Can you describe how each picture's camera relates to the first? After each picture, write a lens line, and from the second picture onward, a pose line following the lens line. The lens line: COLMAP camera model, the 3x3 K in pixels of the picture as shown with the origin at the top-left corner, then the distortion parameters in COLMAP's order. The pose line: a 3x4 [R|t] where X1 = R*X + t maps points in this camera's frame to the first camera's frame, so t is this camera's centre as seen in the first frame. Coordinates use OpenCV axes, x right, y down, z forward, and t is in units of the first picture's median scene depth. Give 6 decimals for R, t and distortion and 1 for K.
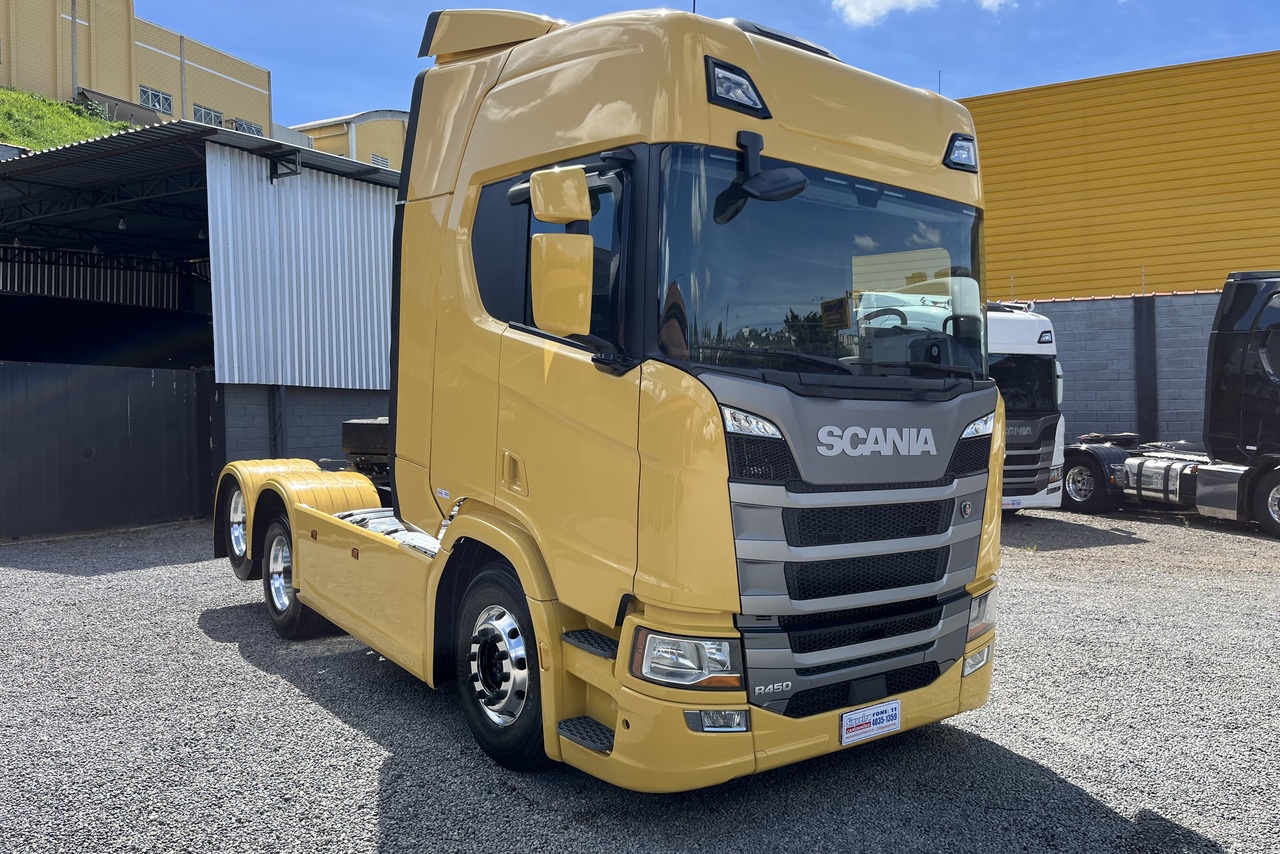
lens RADIAL K [[965.7, 0, 637.8], [0, 965.7, 415.1], [0, 0, 1]] dist [0.082326, -0.114098]
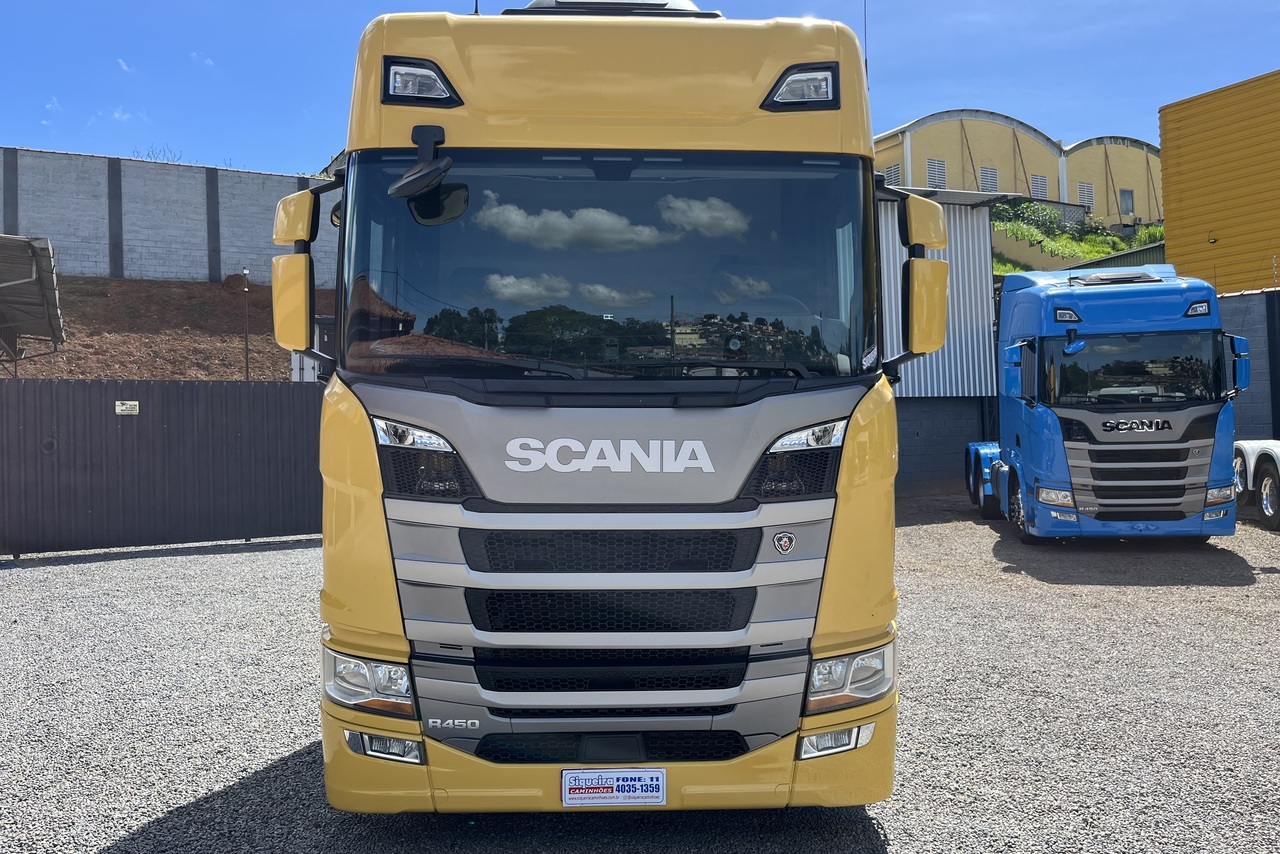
lens RADIAL K [[965.7, 0, 637.8], [0, 965.7, 415.1], [0, 0, 1]] dist [0.082326, -0.114098]
pose [[0.815225, -0.014599, -0.578961, 0.804383], [0.010058, 0.999888, -0.011050, 0.001162], [0.579058, 0.003185, 0.815280, 0.343587]]
